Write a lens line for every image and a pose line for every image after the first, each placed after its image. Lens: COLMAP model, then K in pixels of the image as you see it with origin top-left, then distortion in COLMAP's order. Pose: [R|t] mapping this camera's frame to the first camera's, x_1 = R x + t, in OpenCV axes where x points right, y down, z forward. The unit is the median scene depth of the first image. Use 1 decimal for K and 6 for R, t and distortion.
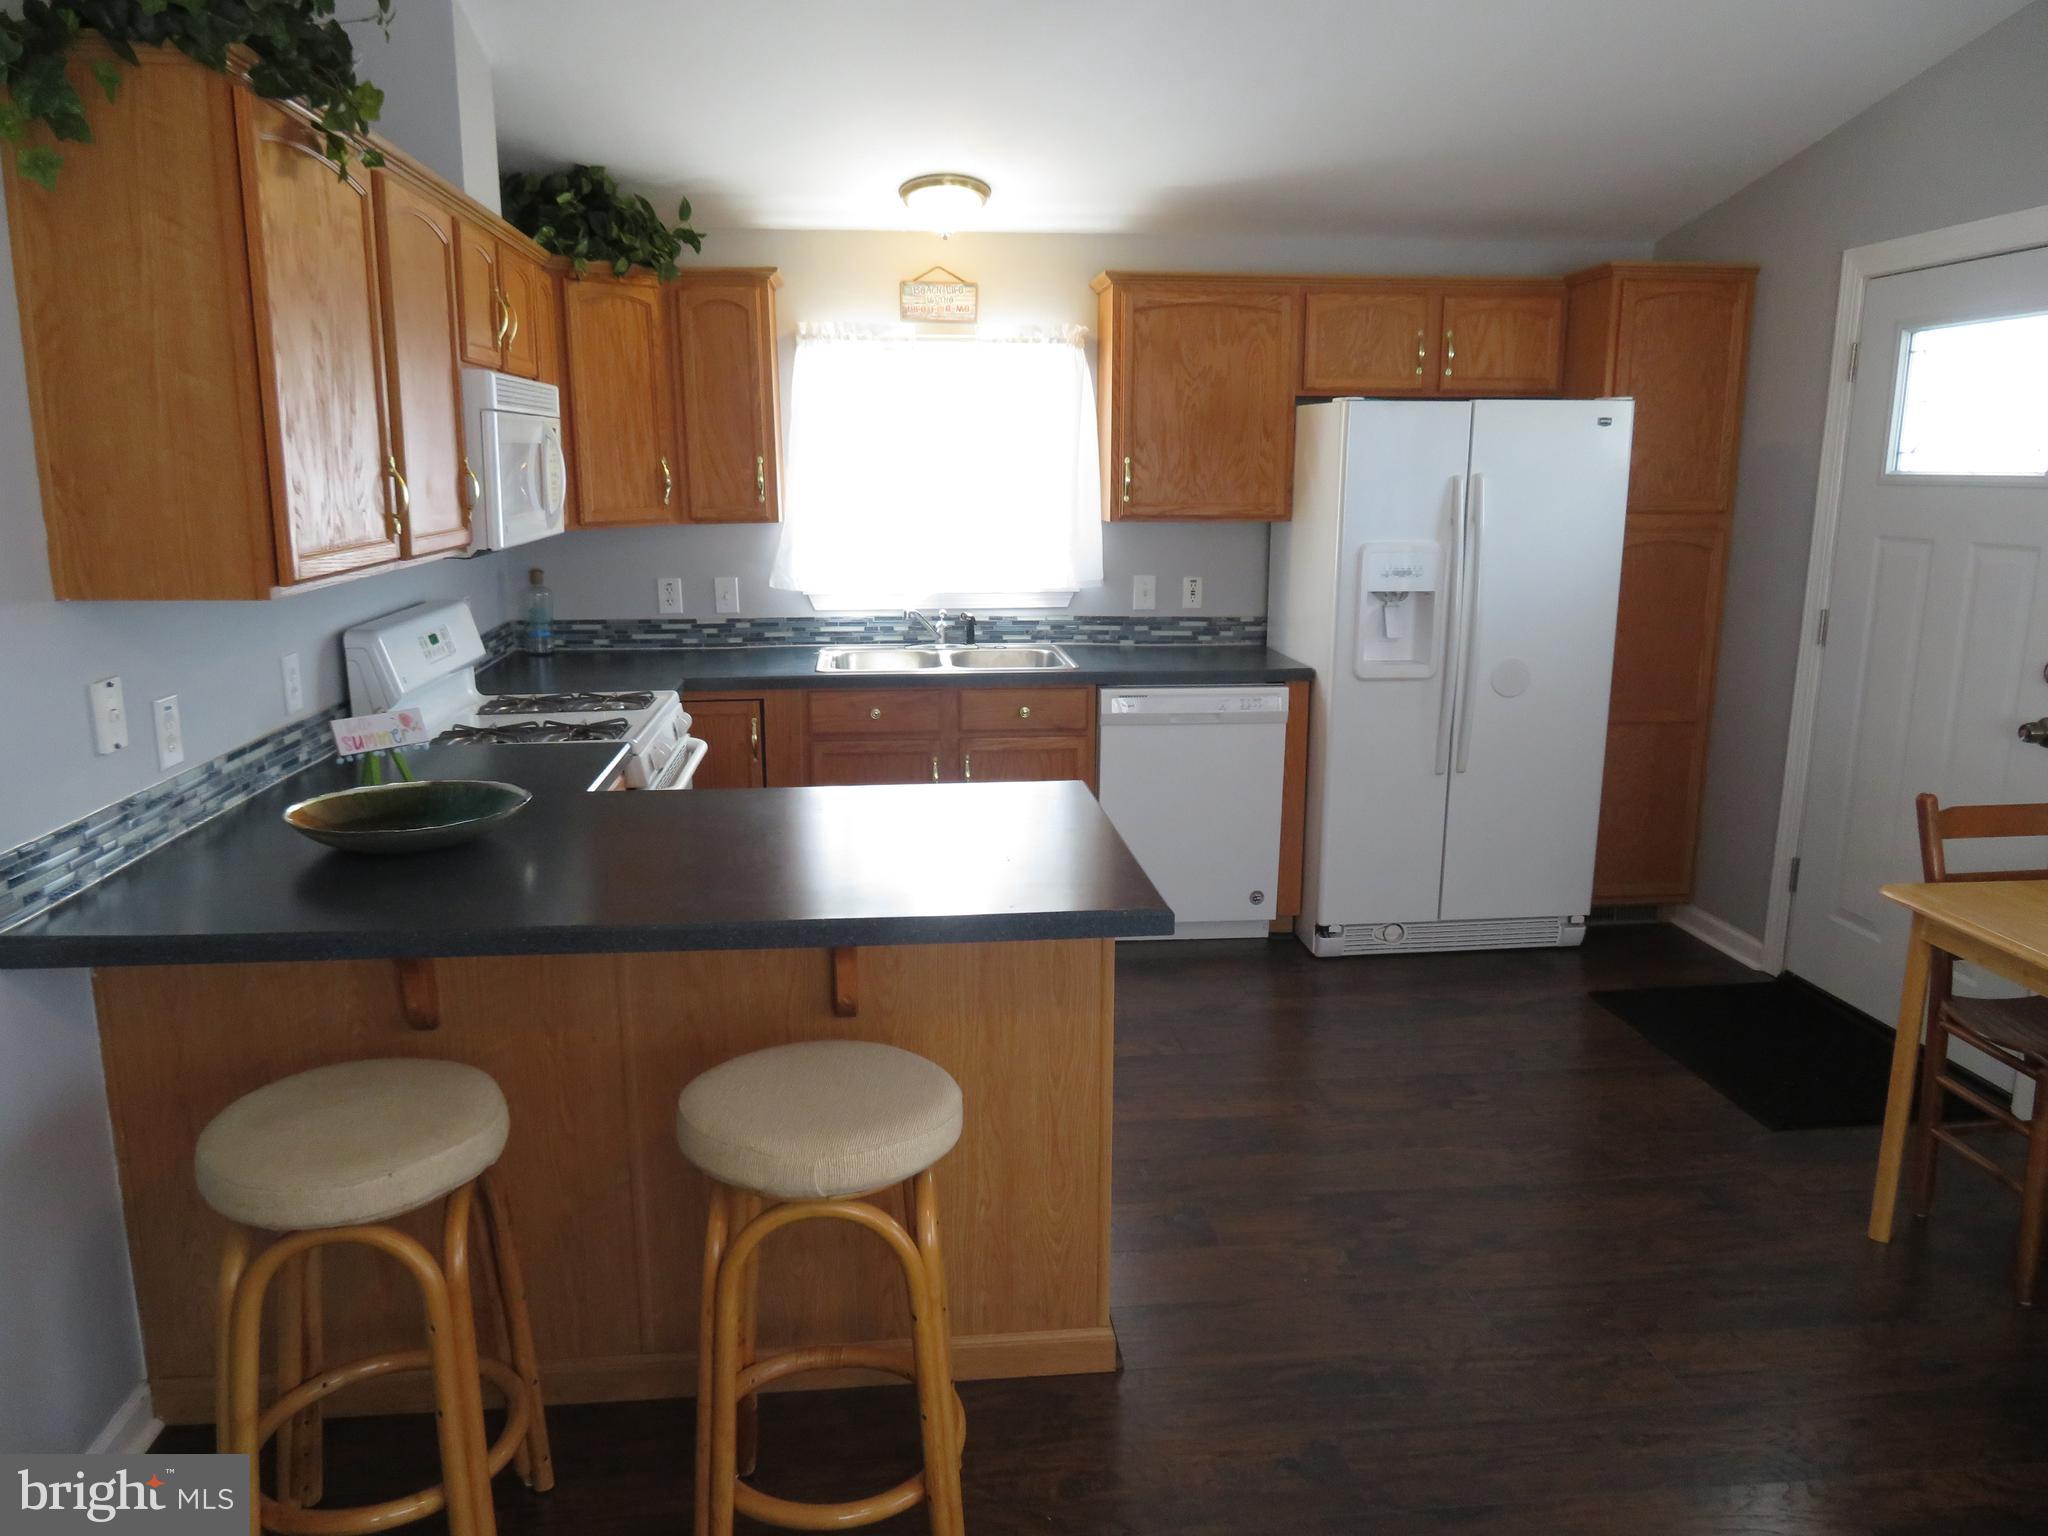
lens RADIAL K [[1457.7, 0, 982.5], [0, 1457.7, 787.7], [0, 0, 1]] dist [-0.010782, 0.001426]
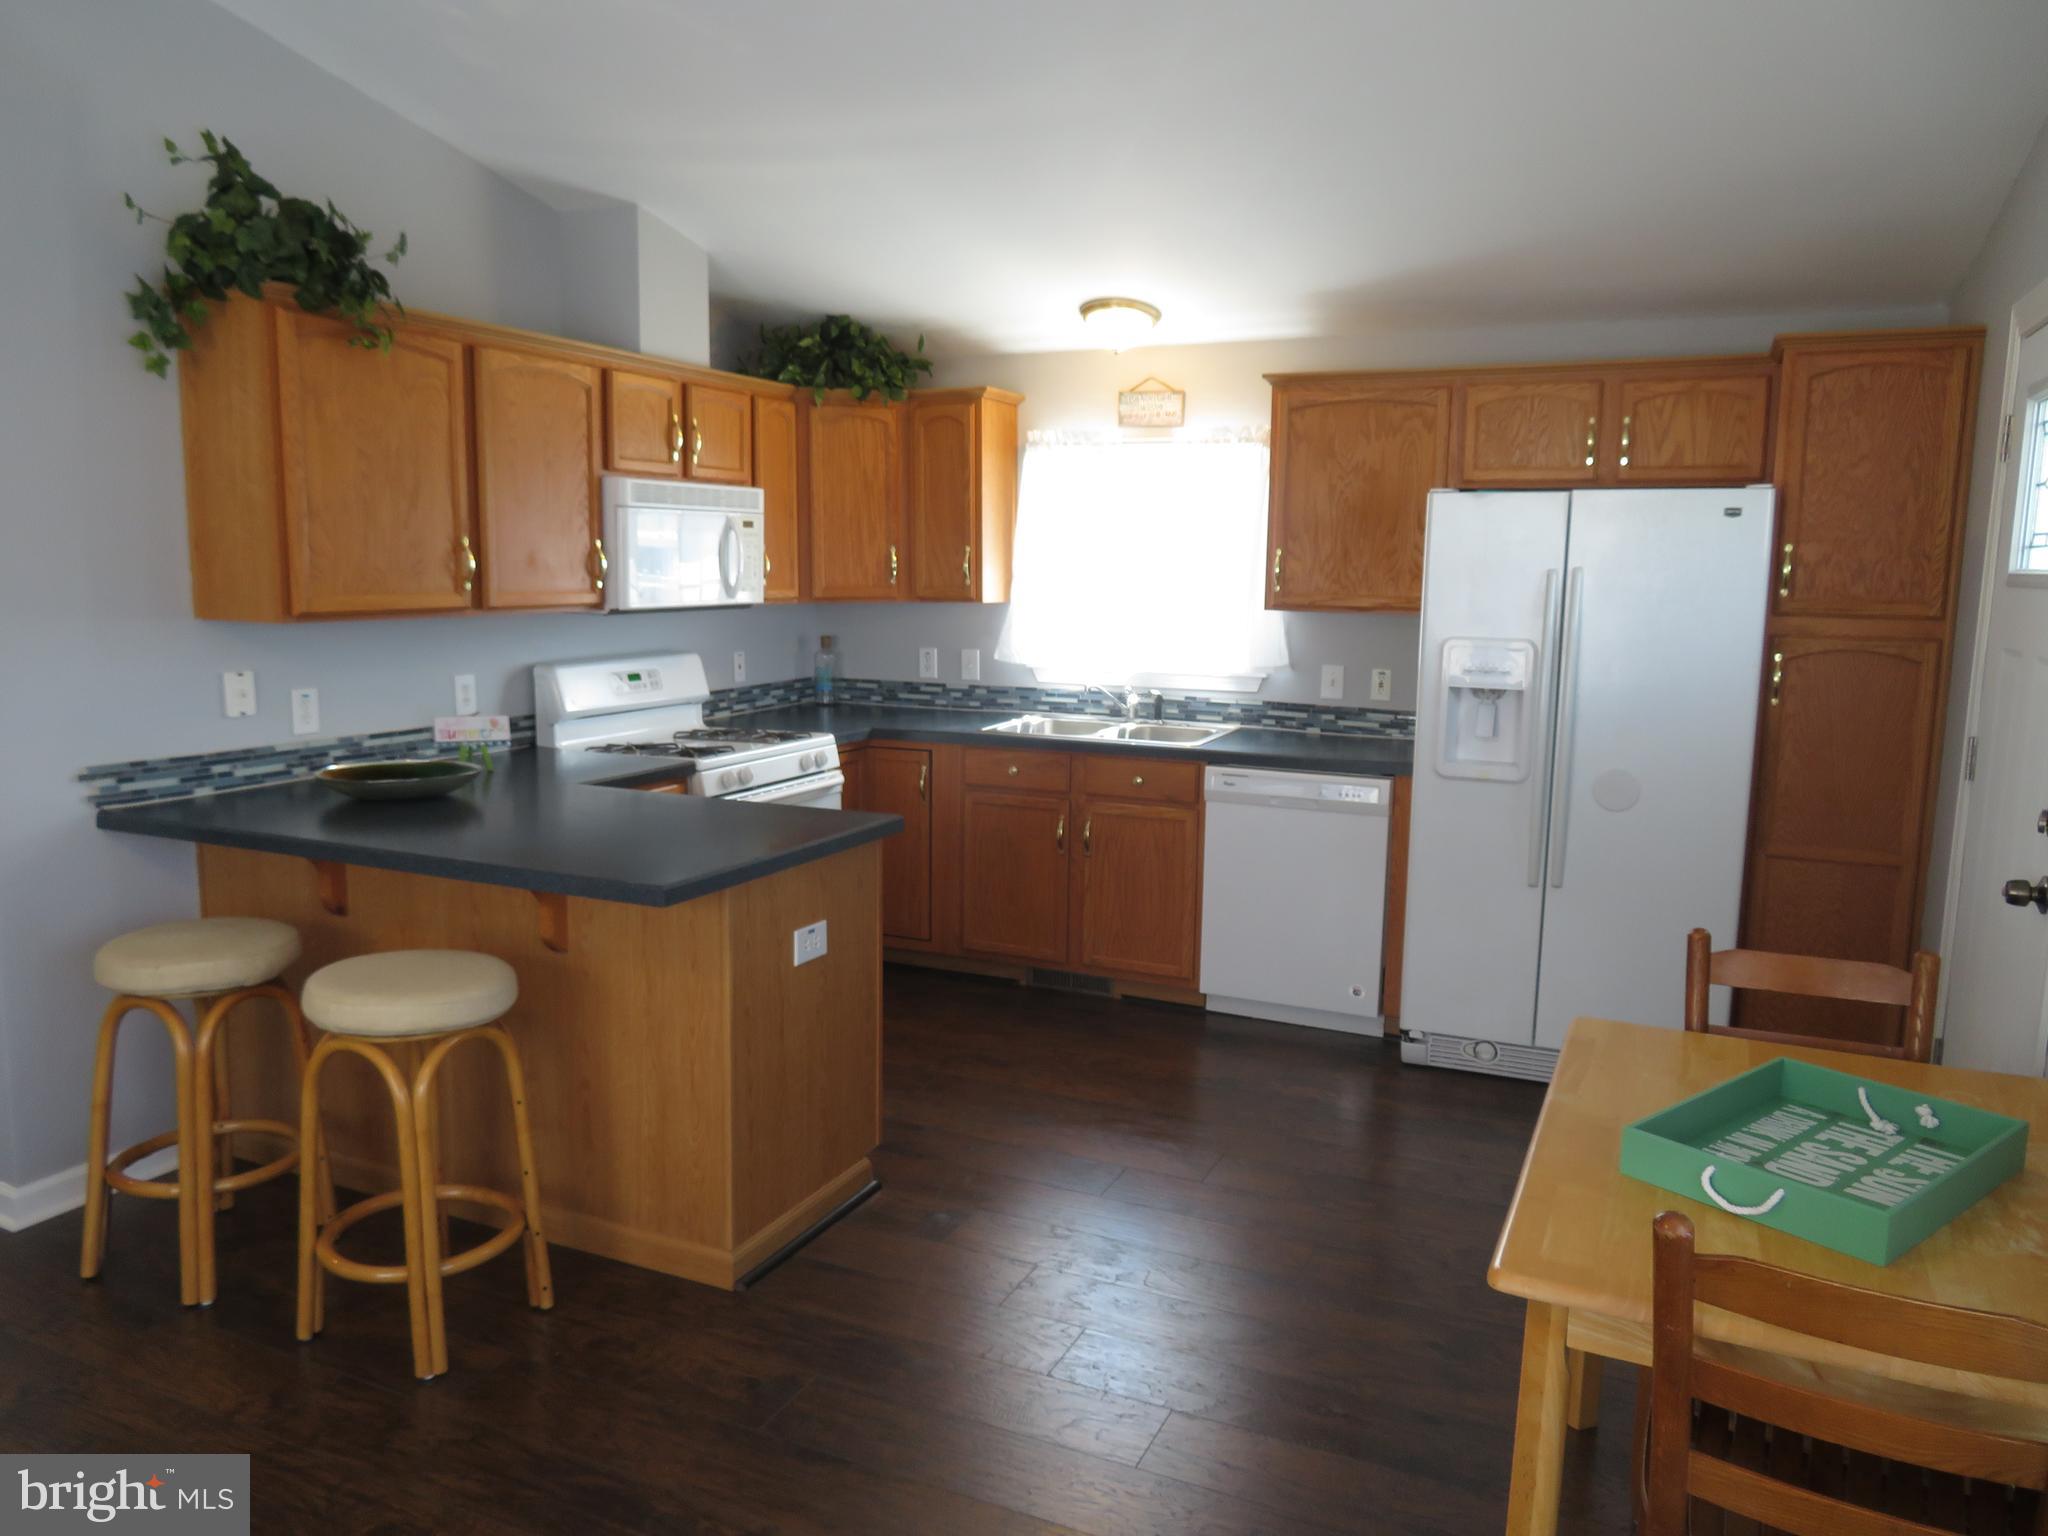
lens RADIAL K [[1457.7, 0, 986.3], [0, 1457.7, 780.1], [0, 0, 1]] dist [-0.010782, 0.001426]
pose [[0.860343, 0.086602, -0.502304, 0.462235], [-0.122879, 0.991635, -0.039499, 0.003268], [0.494682, 0.095705, 0.863789, 0.015721]]
